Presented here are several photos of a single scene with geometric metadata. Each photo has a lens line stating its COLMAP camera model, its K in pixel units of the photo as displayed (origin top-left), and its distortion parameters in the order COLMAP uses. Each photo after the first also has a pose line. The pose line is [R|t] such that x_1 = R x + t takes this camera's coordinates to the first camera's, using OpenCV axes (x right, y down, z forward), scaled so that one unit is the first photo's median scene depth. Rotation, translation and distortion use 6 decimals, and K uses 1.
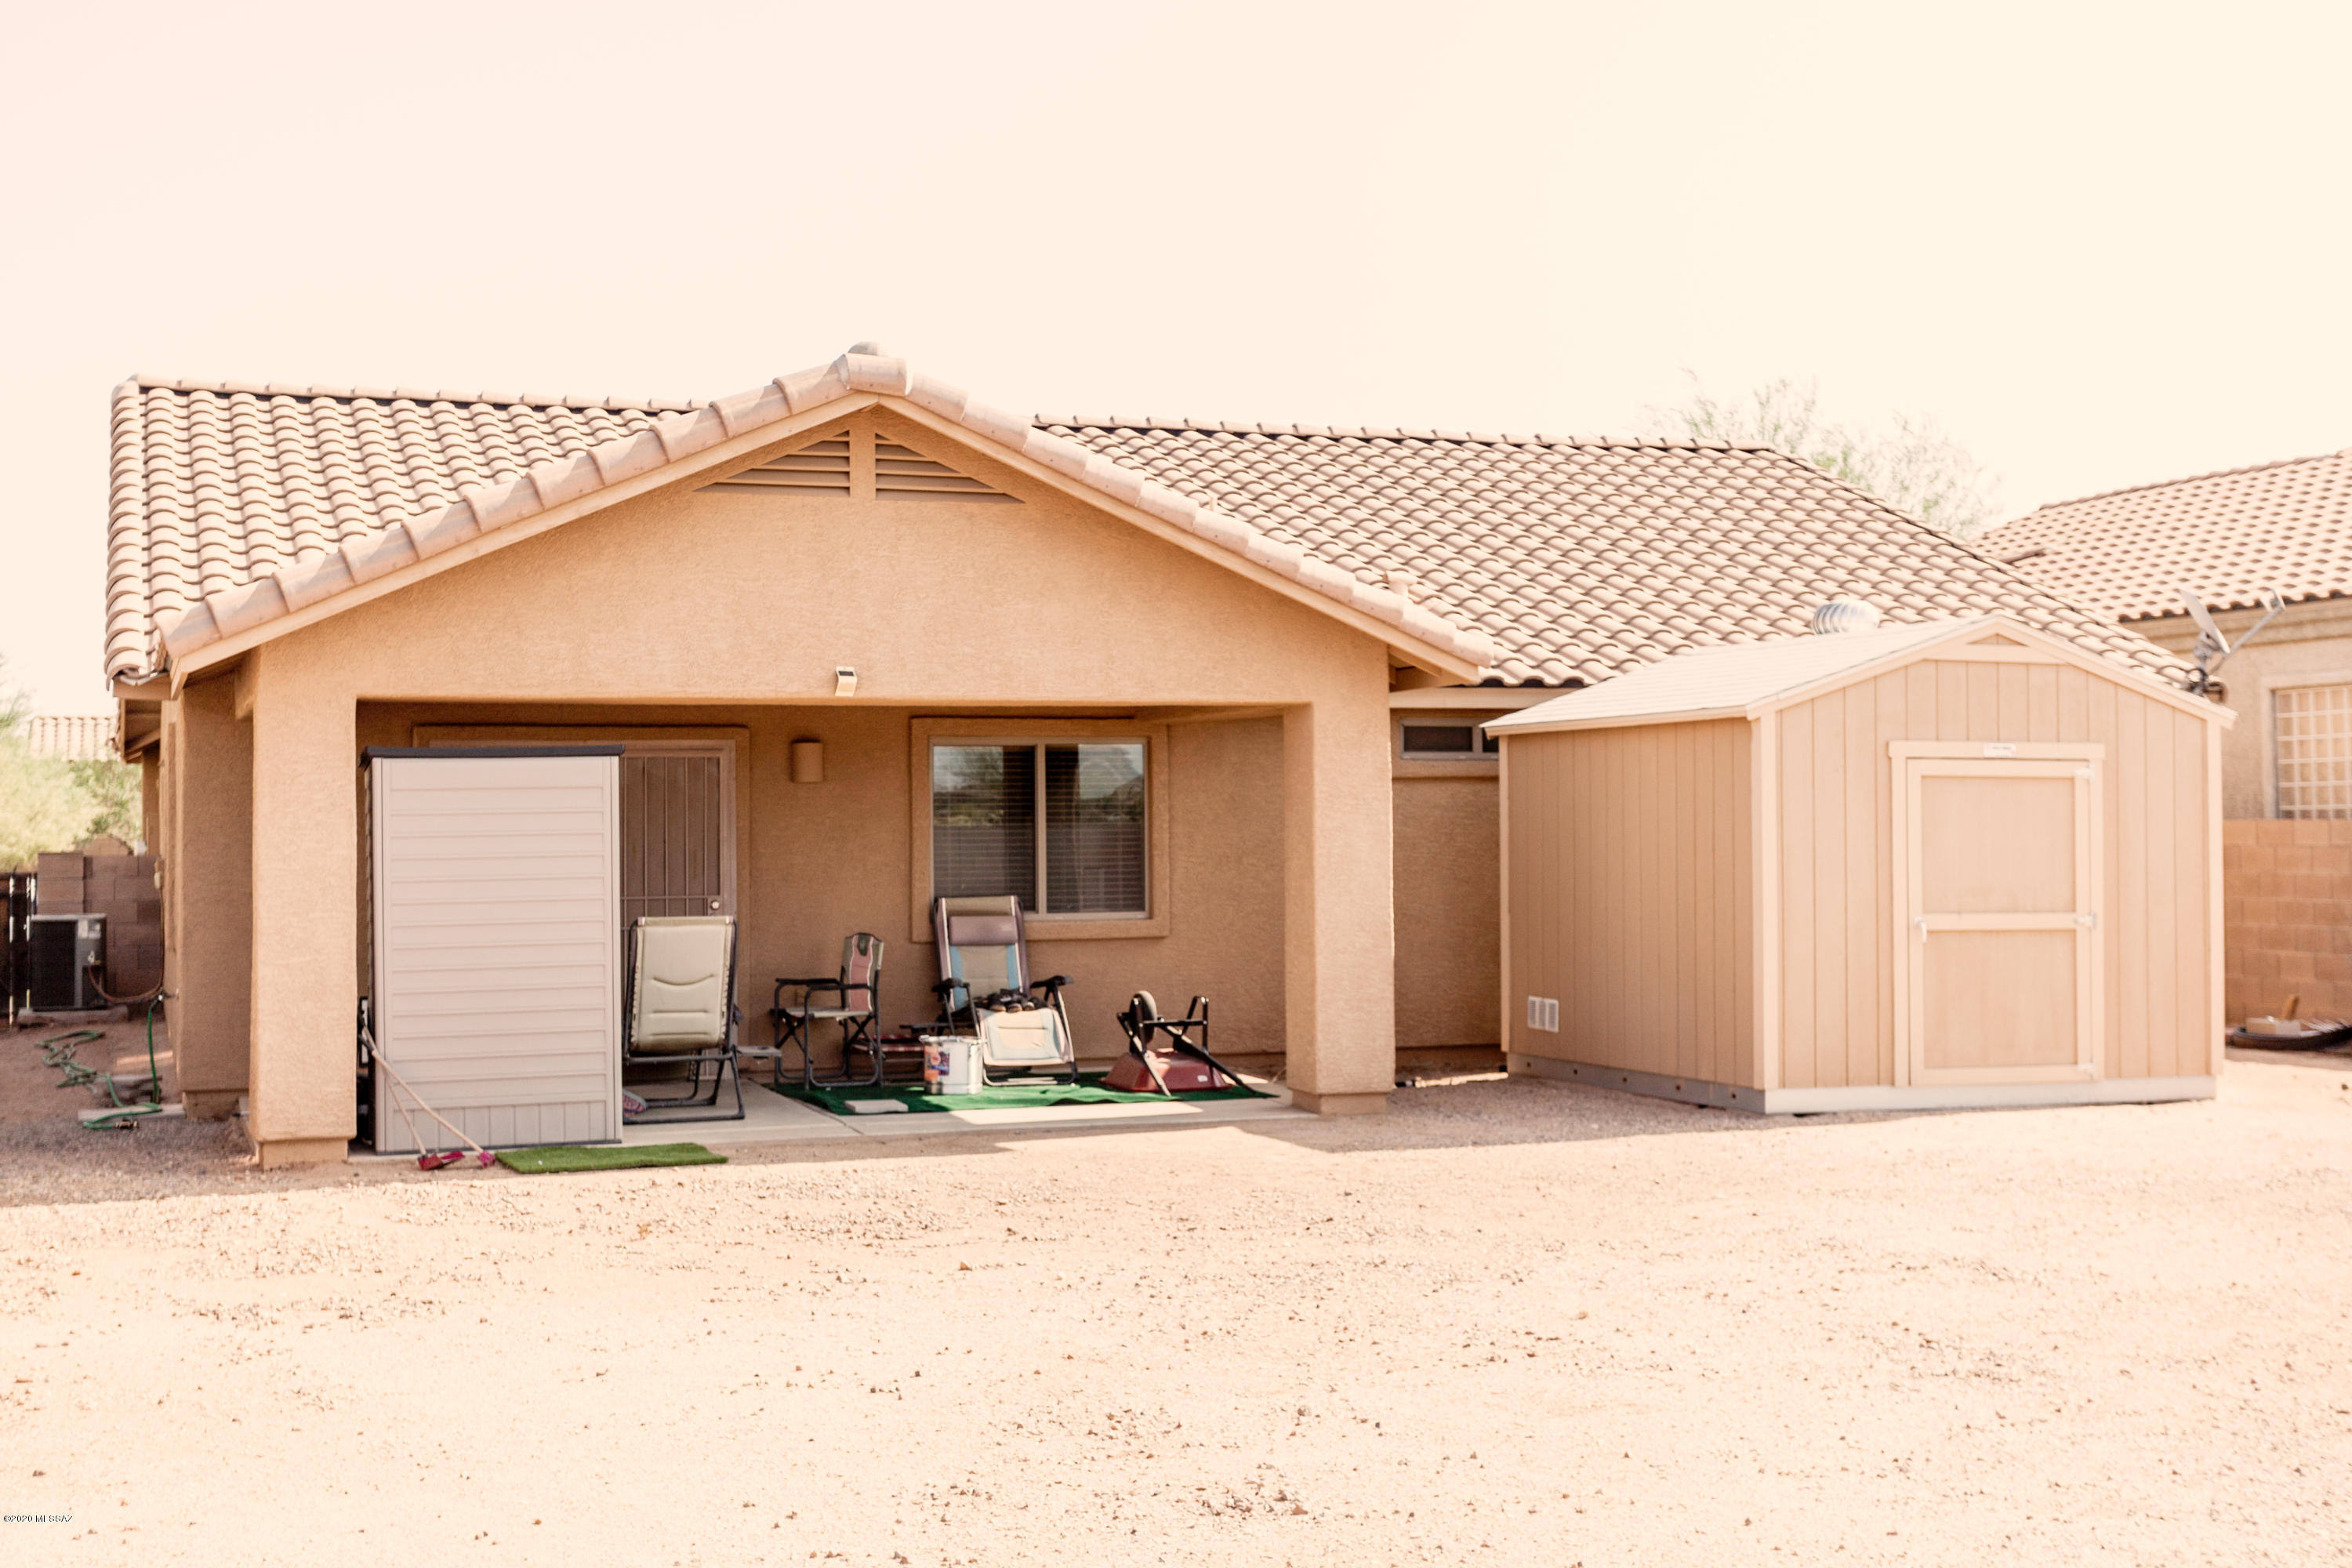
lens RADIAL K [[2848.3, 0, 1167.3], [0, 2848.3, 770.2], [0, 0, 1]] dist [-0.005776, 0.000000]
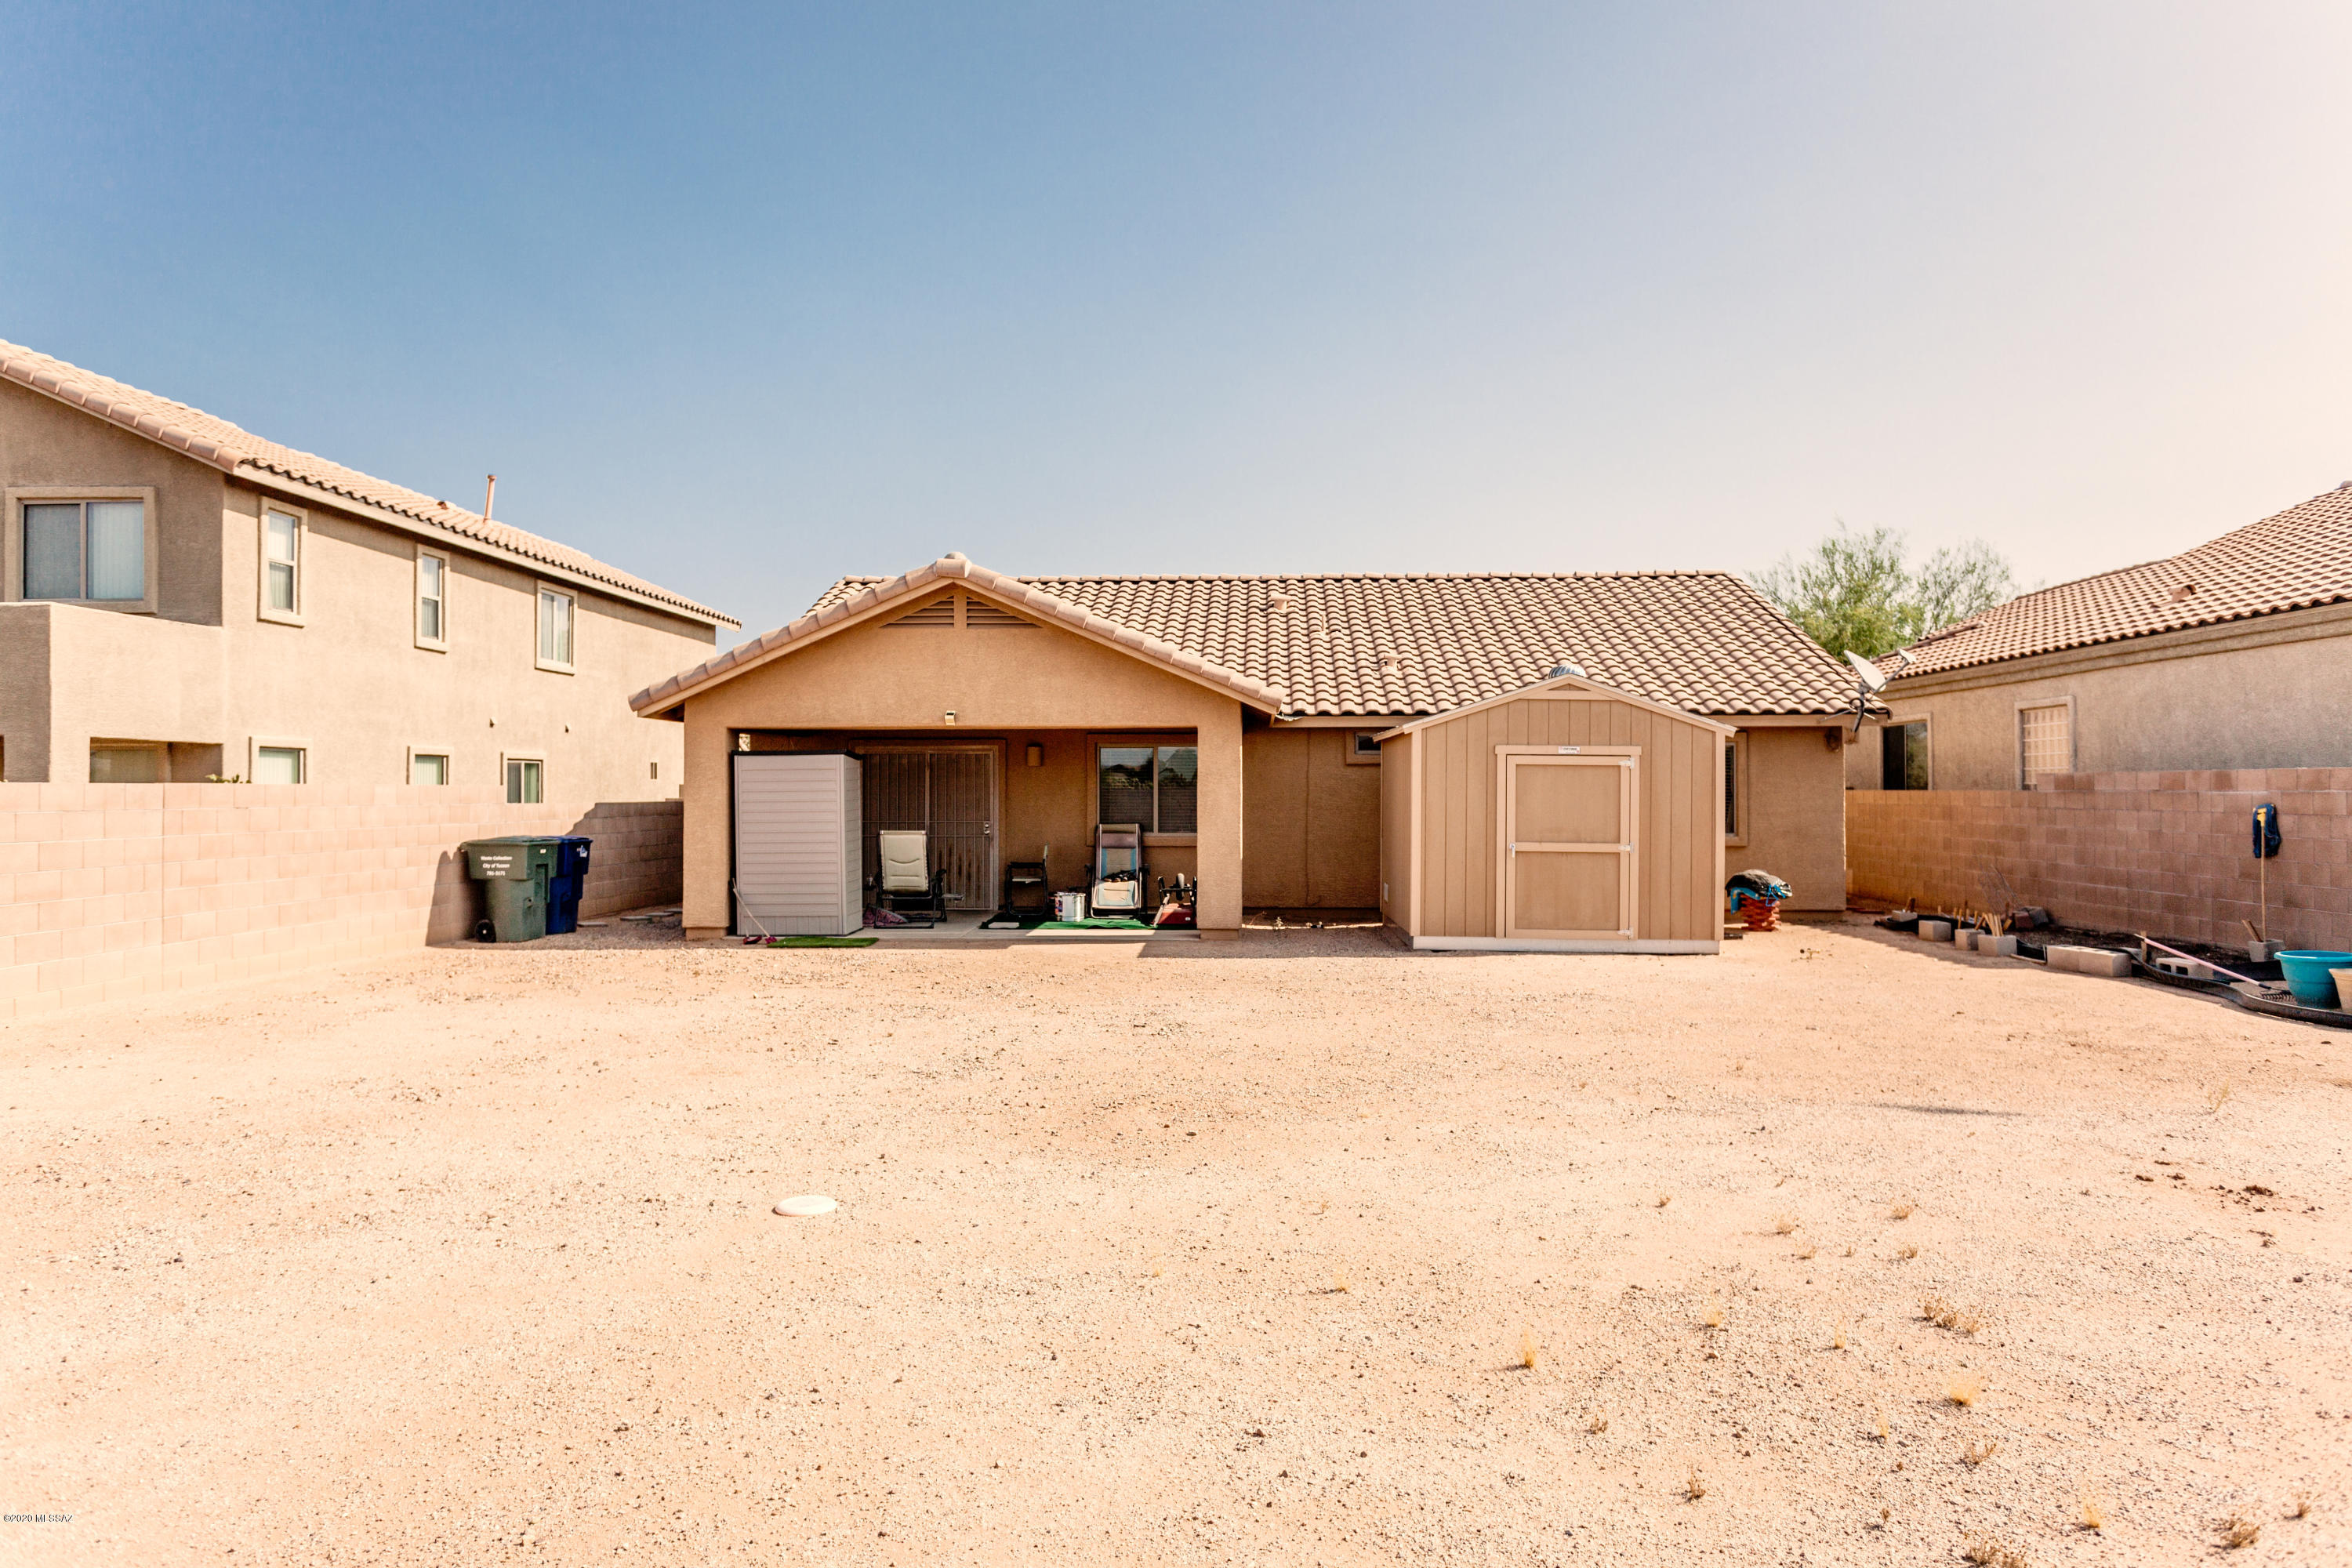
lens RADIAL K [[1473.6, 0, 1186.1], [0, 1473.6, 798.1], [0, 0, 1]] dist [-0.001109, -0.000114]
pose [[0.929599, 0.010327, -0.368427, 0.414739], [0.000147, 0.999597, 0.028391, -0.003341], [0.368571, -0.026446, 0.929223, 0.066323]]
